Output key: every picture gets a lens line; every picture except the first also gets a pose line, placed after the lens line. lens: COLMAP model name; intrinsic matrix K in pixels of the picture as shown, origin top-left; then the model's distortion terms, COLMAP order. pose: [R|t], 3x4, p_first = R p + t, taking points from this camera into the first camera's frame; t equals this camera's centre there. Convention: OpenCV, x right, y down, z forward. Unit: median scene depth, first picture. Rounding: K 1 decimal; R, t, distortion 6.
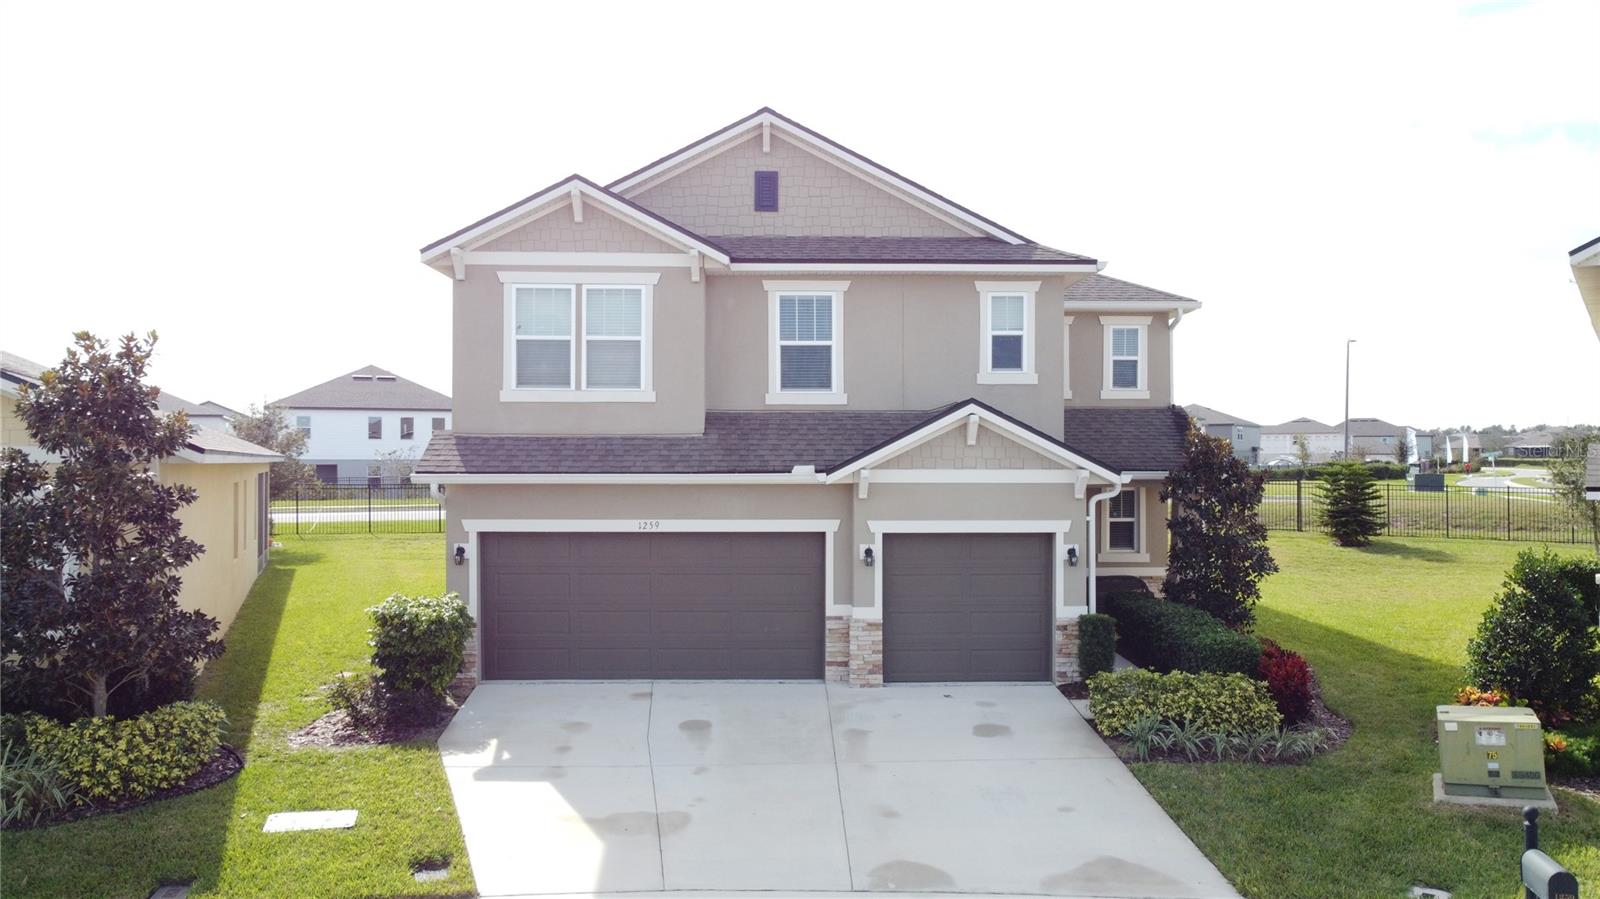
lens RADIAL K [[1214.3, 0, 799.9], [0, 1214.3, 457.9], [0, 0, 1]] dist [0.000105, -0.014821]
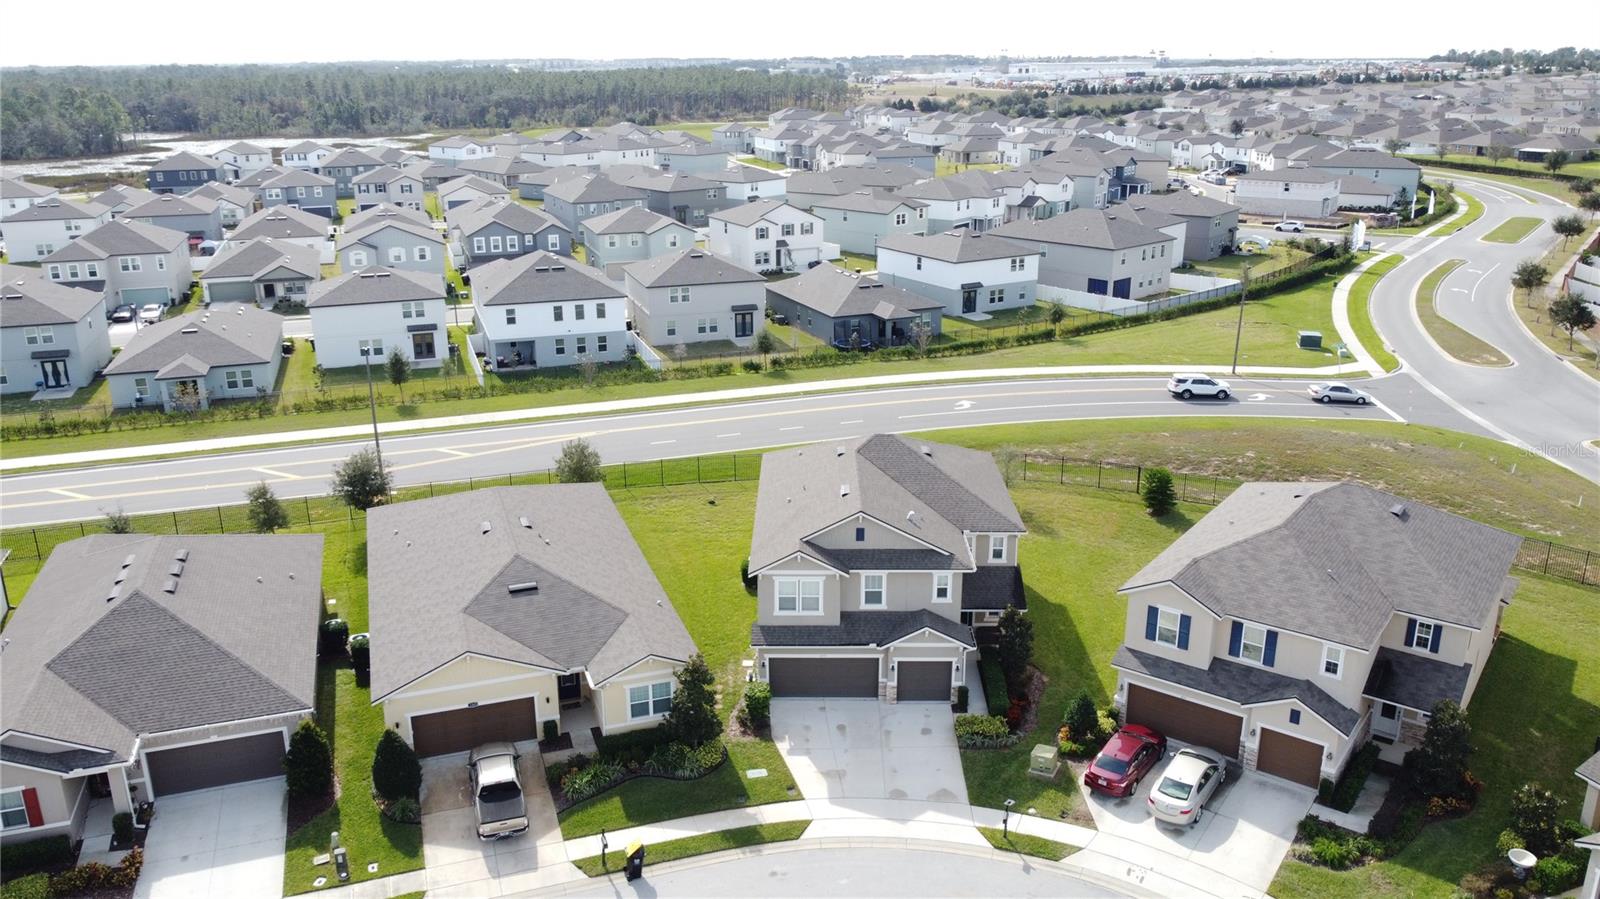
lens RADIAL K [[1214.3, 0, 797.2], [0, 1214.3, 459.2], [0, 0, 1]] dist [0.000105, -0.014821]
pose [[0.999402, 0.007594, -0.033740, -0.088129], [0.003459, 0.948749, 0.316013, -1.404259], [0.034410, -0.315941, 0.948155, -1.797630]]
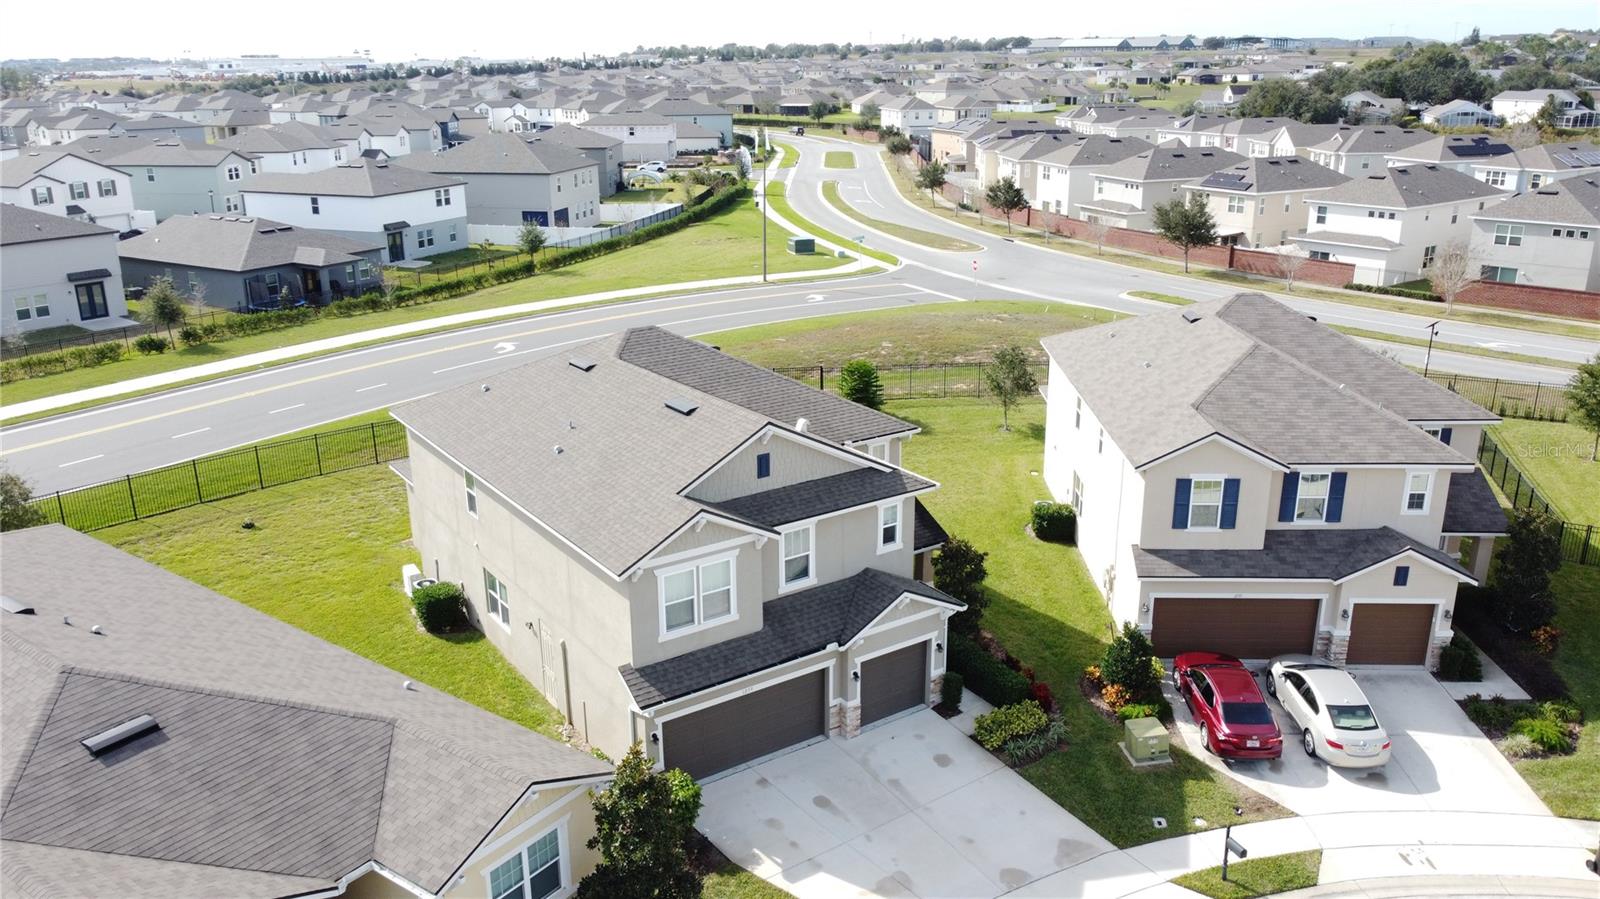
lens RADIAL K [[1214.3, 0, 804.6], [0, 1214.3, 462.1], [0, 0, 1]] dist [0.000105, -0.014821]
pose [[0.834666, -0.176515, 0.521703, -0.905278], [0.003528, 0.948944, 0.315425, -0.803265], [-0.550745, -0.261434, 0.792674, -0.346388]]
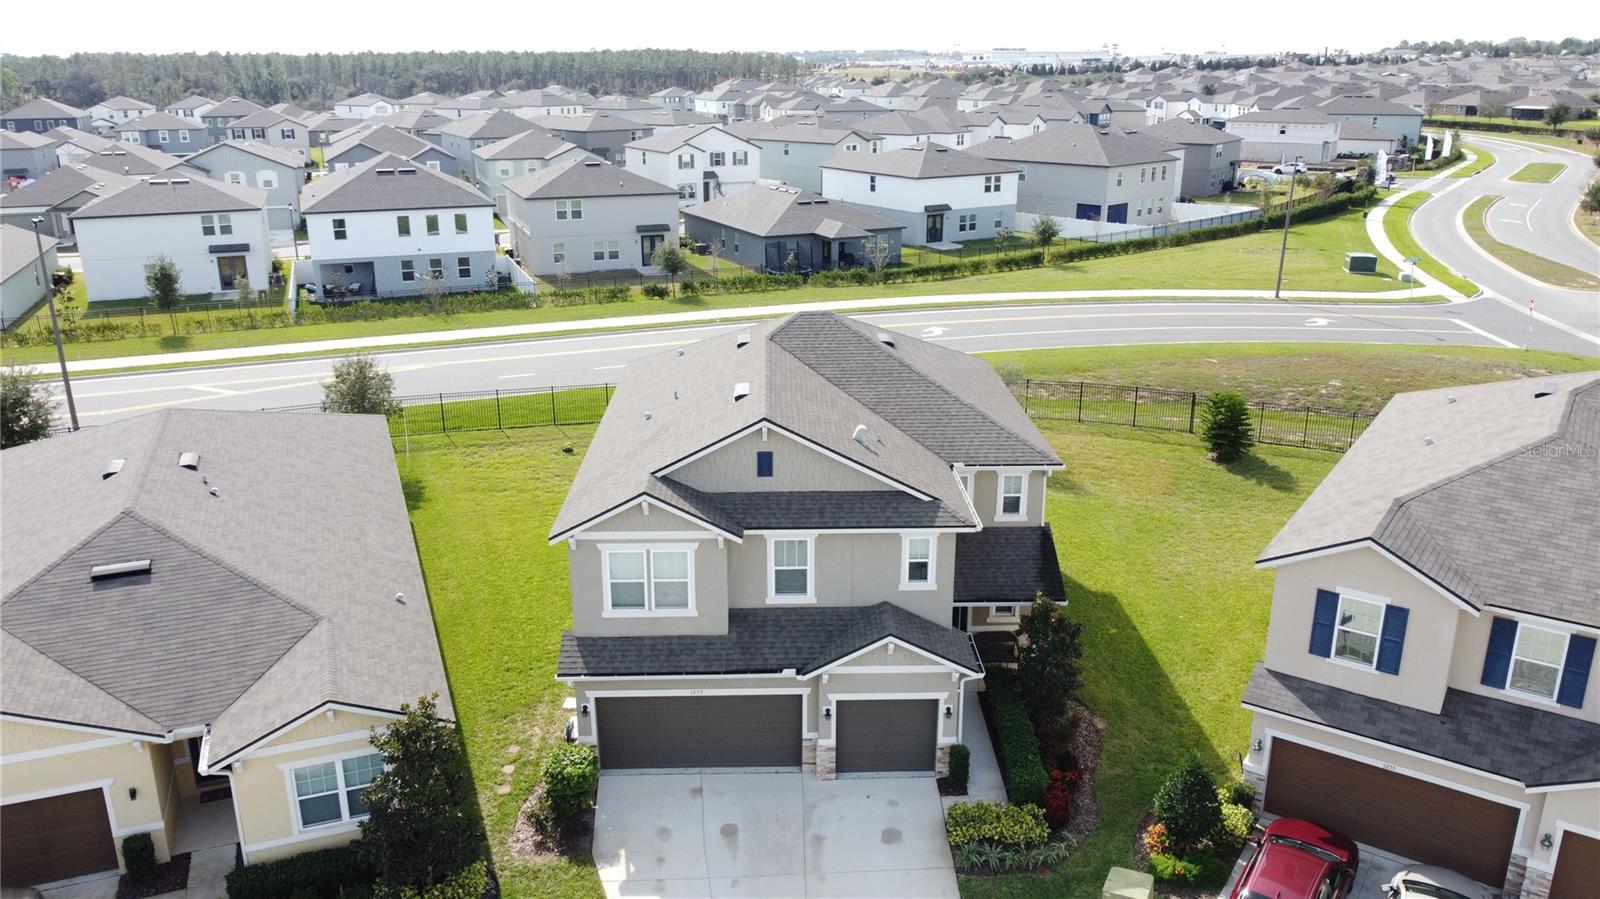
lens RADIAL K [[1214.3, 0, 797.0], [0, 1214.3, 457.5], [0, 0, 1]] dist [0.000105, -0.014821]
pose [[0.999997, -0.000365, 0.002307, 0.009840], [-0.000381, 0.949098, 0.314980, -0.769971], [-0.002304, -0.314980, 0.949095, -0.478711]]
